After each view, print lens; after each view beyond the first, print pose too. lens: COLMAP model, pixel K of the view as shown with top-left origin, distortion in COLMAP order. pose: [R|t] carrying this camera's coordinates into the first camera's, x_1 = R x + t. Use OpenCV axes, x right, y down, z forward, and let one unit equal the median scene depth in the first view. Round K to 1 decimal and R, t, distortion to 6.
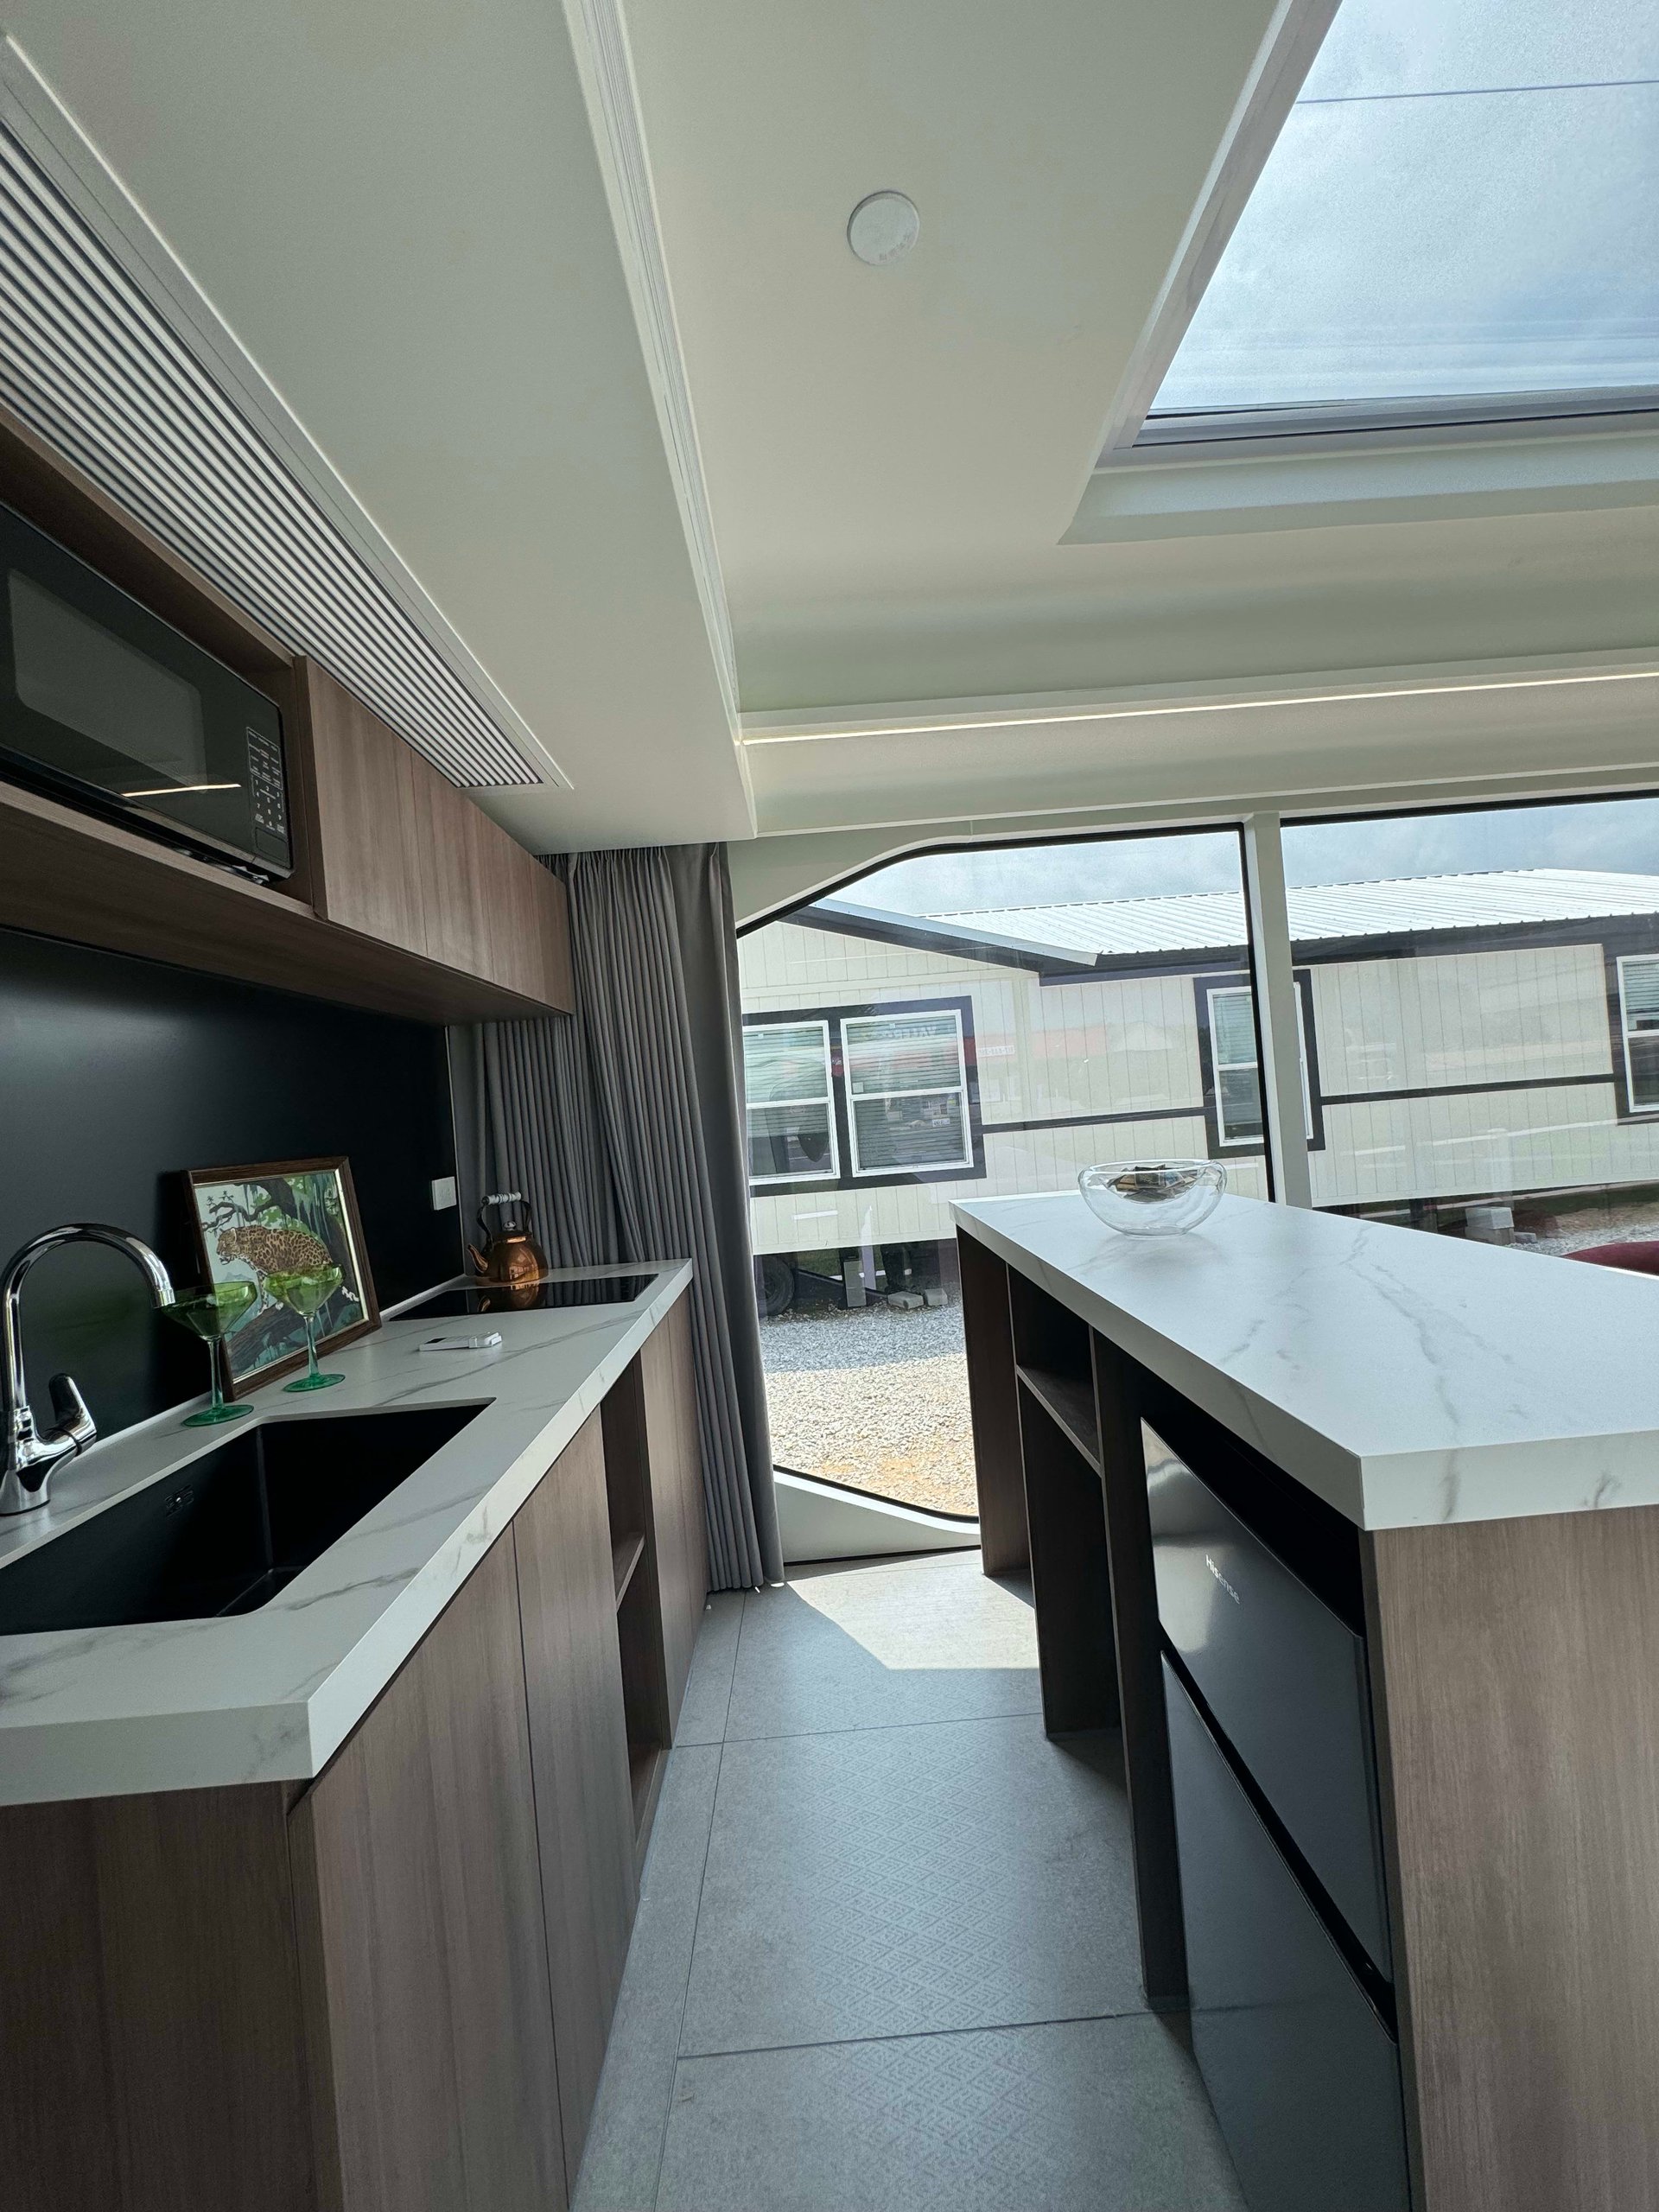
lens RADIAL K [[882.6, 0, 829.5], [0, 882.6, 1106.0], [0, 0, 1]] dist [-0.003917, 0.000733]
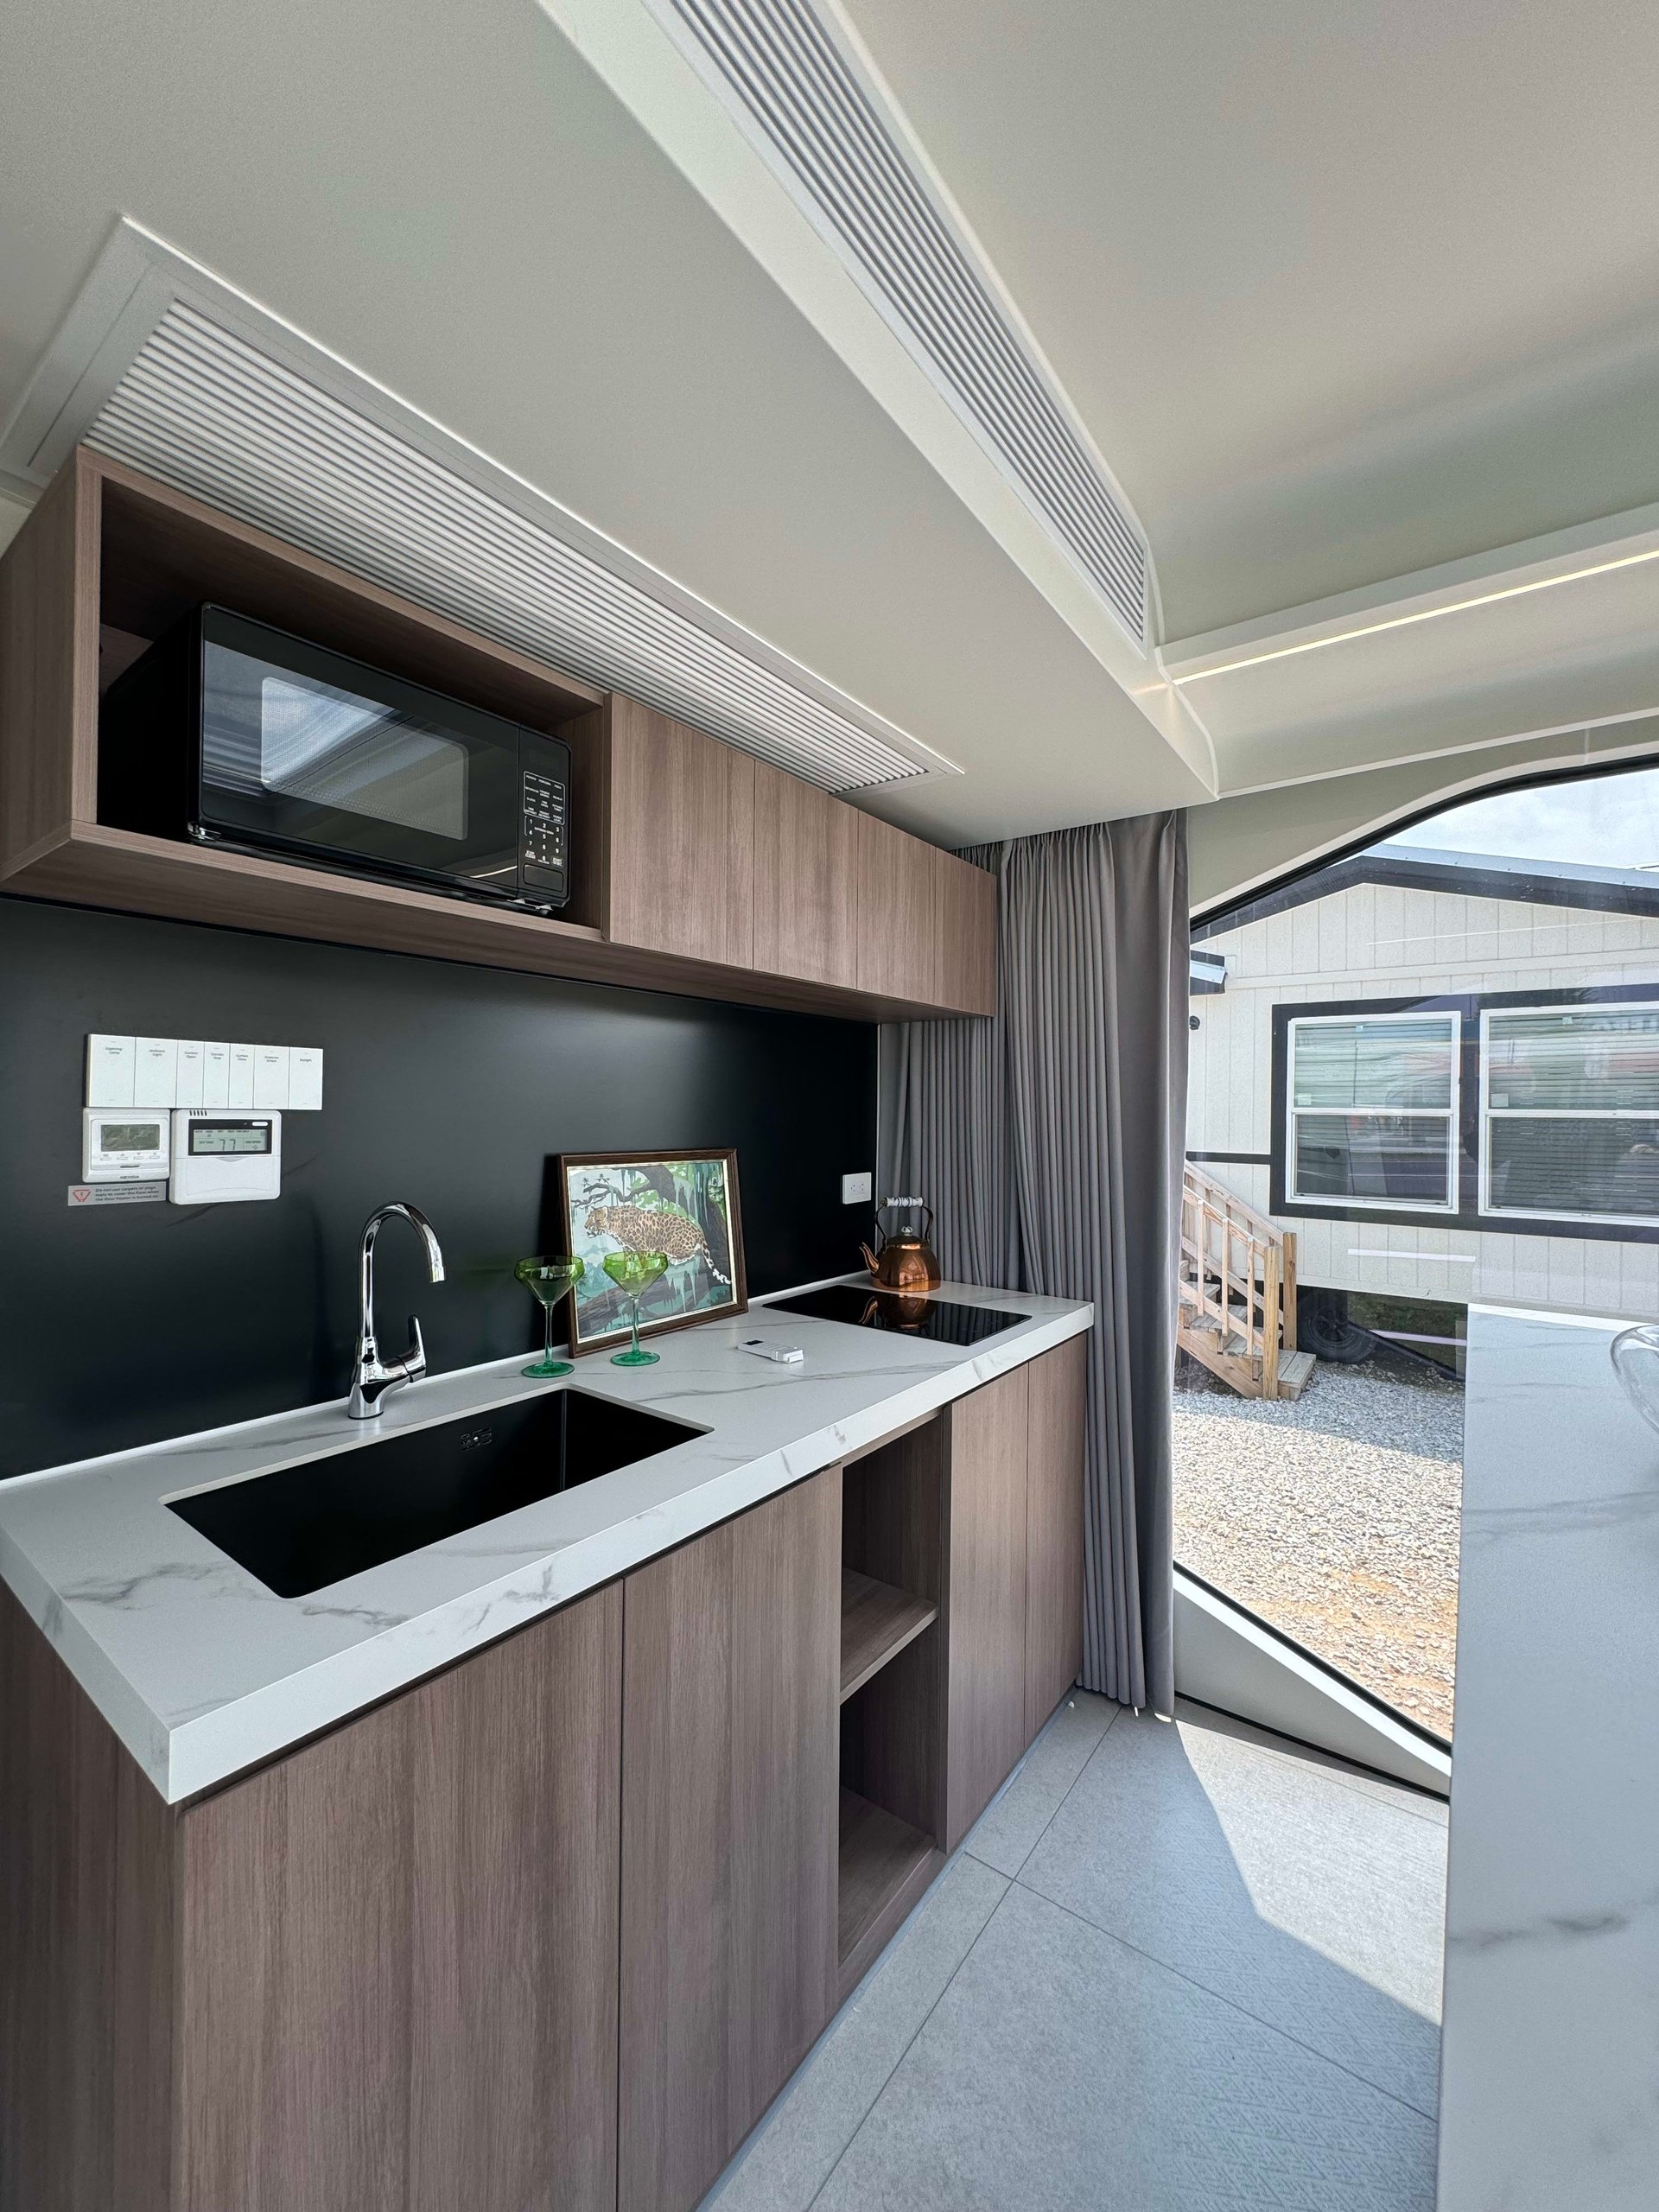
lens RADIAL K [[882.6, 0, 829.5], [0, 882.6, 1106.0], [0, 0, 1]] dist [-0.003917, 0.000733]
pose [[0.787622, 0.088763, -0.609731, 0.205382], [-0.073236, 0.996040, 0.050398, -0.060336], [0.611790, 0.004960, 0.791004, 0.222418]]
